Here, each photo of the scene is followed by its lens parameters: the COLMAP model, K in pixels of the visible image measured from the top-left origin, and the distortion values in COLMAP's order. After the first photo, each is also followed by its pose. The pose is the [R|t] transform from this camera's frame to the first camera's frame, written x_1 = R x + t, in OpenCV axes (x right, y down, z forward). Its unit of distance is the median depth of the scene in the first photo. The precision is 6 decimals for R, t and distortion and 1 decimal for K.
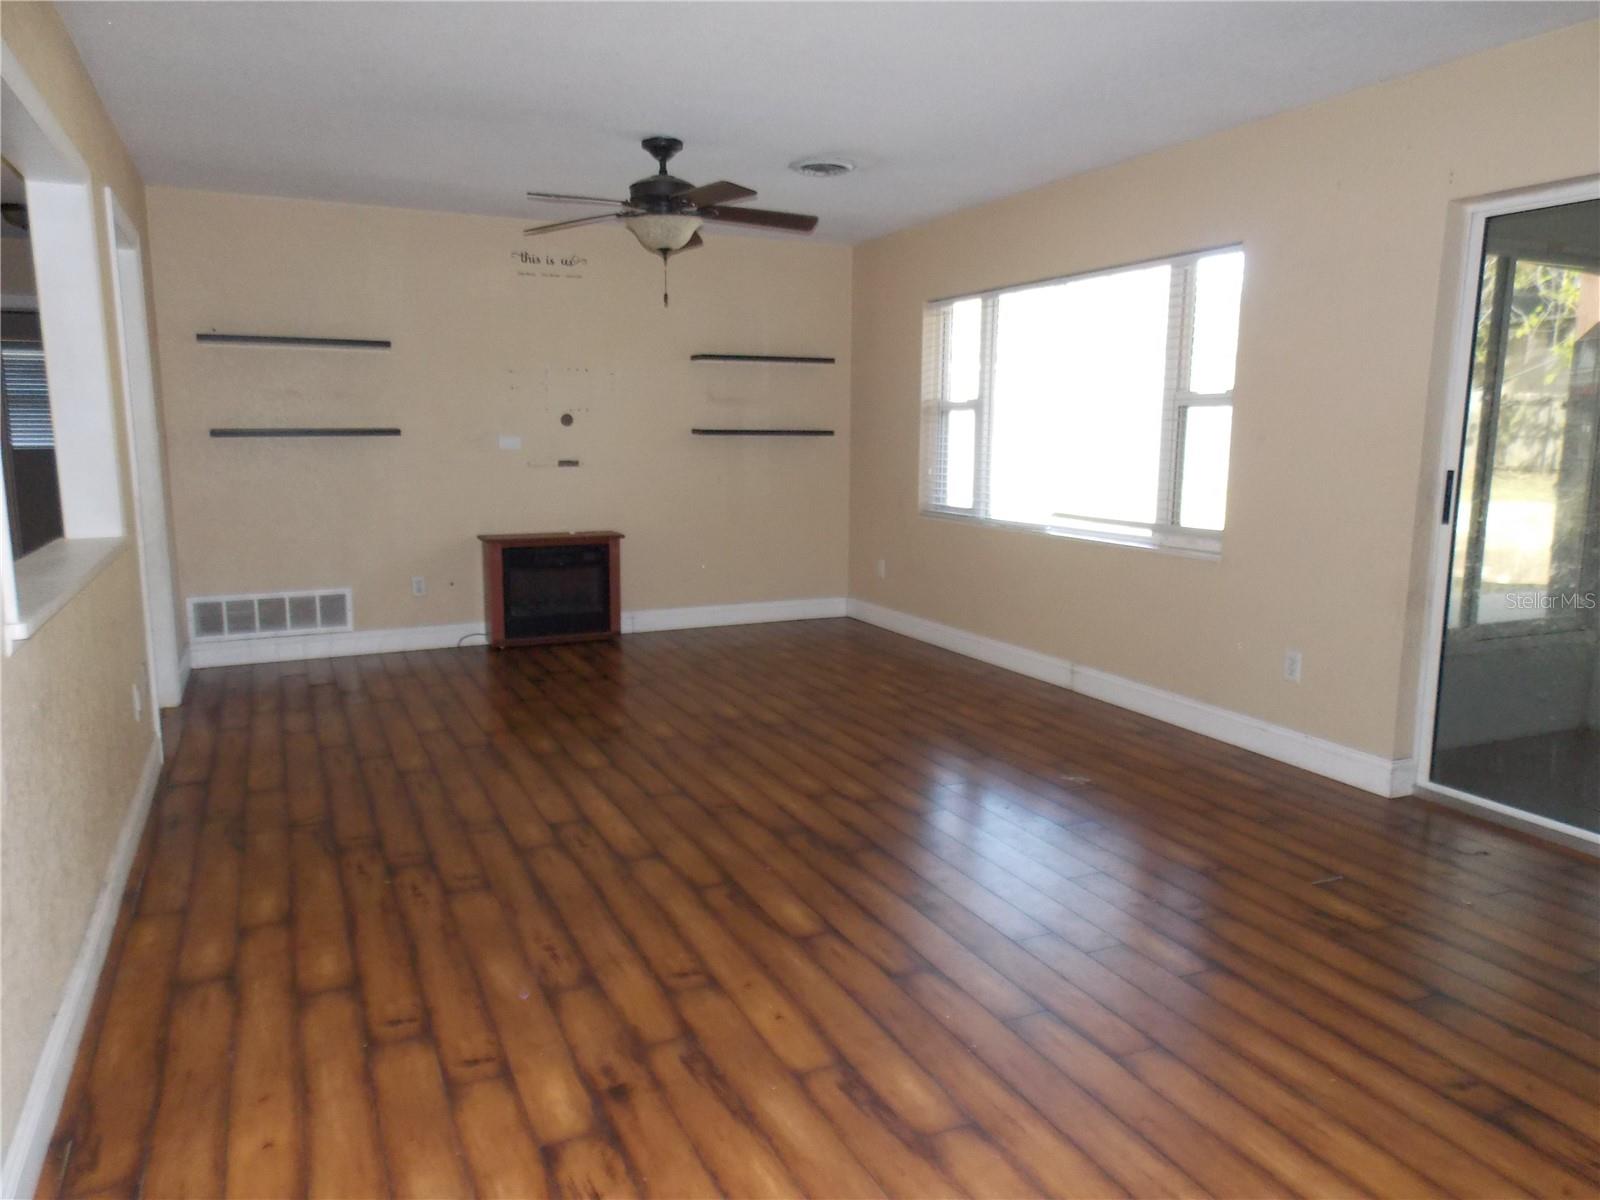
lens RADIAL K [[1128.8, 0, 808.2], [0, 1128.8, 591.7], [0, 0, 1]] dist [0.054817, -0.020251]
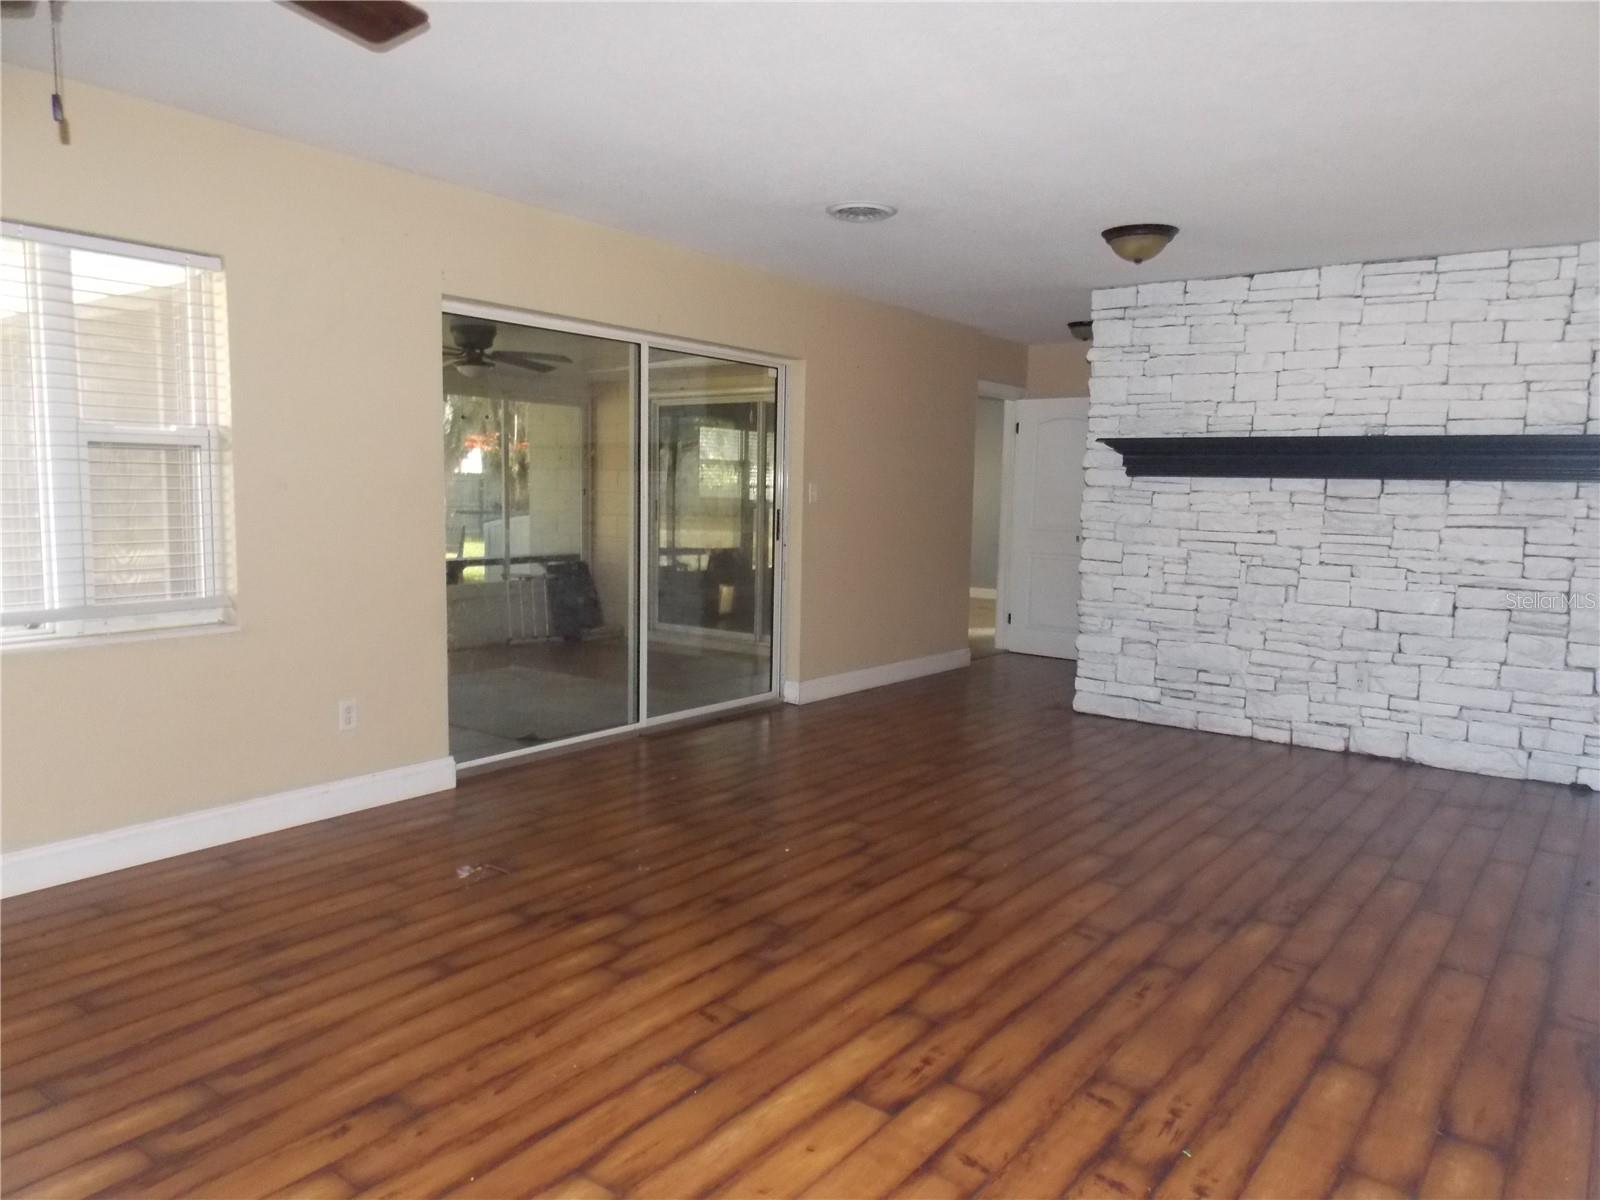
lens RADIAL K [[1128.8, 0, 798.5], [0, 1128.8, 587.2], [0, 0, 1]] dist [0.054817, -0.020251]
pose [[-0.466046, -0.094158, 0.879736, -0.716426], [0.107227, 0.980981, 0.161798, -0.188229], [-0.878239, 0.169737, -0.447086, 1.246302]]
